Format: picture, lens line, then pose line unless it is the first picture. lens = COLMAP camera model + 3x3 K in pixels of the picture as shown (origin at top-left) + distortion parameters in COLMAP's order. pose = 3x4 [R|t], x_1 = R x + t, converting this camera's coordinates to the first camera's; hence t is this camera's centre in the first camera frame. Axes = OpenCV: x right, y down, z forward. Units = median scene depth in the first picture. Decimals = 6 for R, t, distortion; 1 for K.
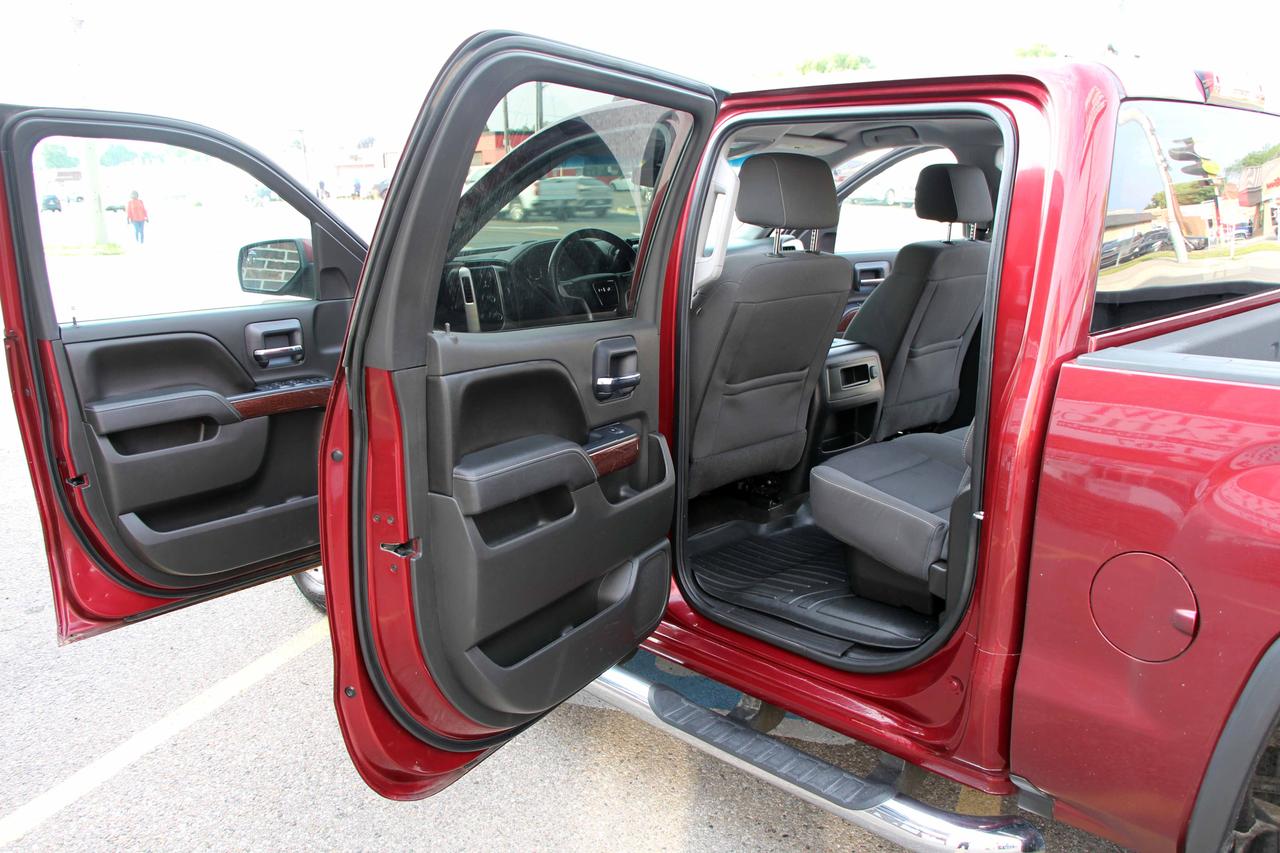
lens RADIAL K [[1044.8, 0, 640.0], [0, 1044.8, 426.5], [0, 0, 1]] dist [-0.210880, 0.195450]
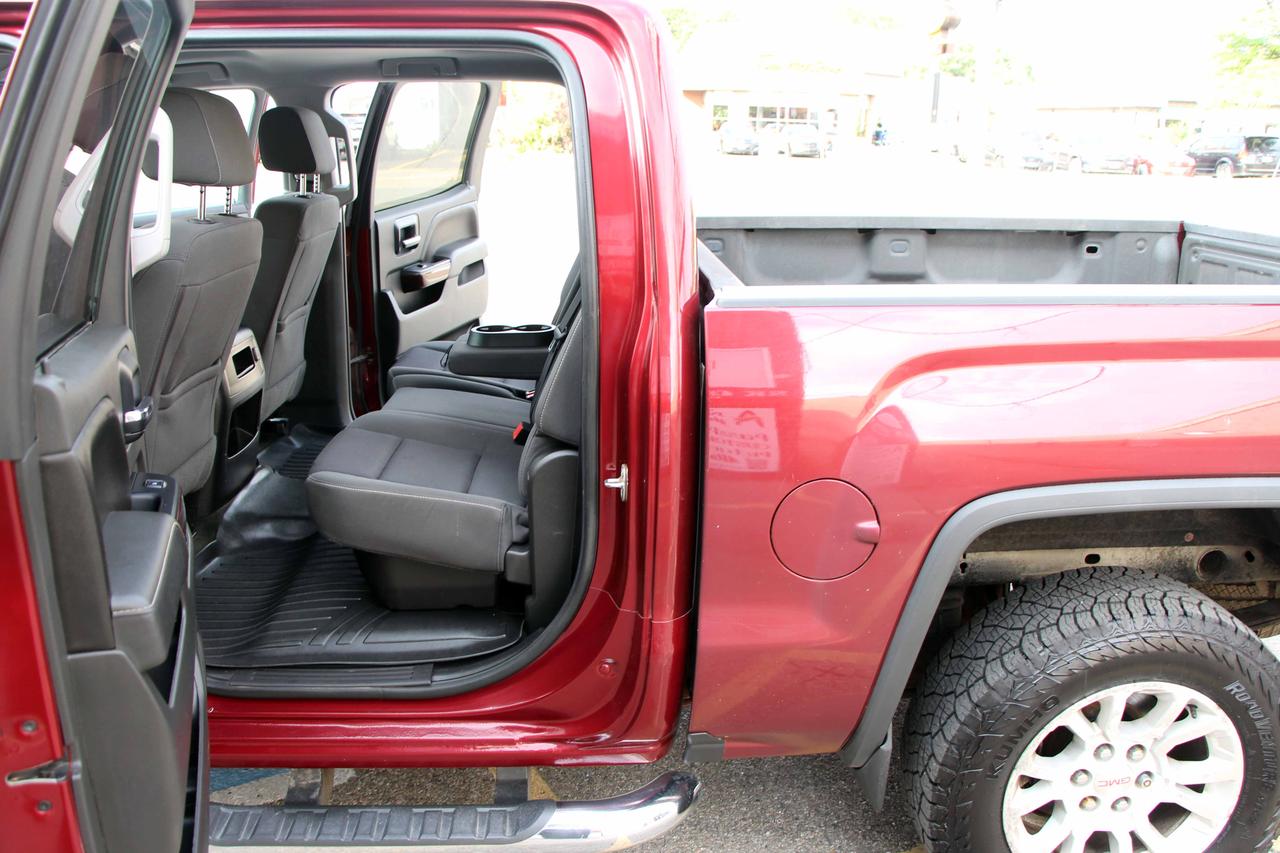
lens RADIAL K [[1044.8, 0, 640.0], [0, 1044.8, 426.5], [0, 0, 1]] dist [-0.210880, 0.195450]
pose [[0.637294, -0.183666, 0.748414, -0.300137], [0.152158, 0.982054, 0.111436, -0.056329], [-0.755450, 0.042860, 0.653803, 0.307900]]
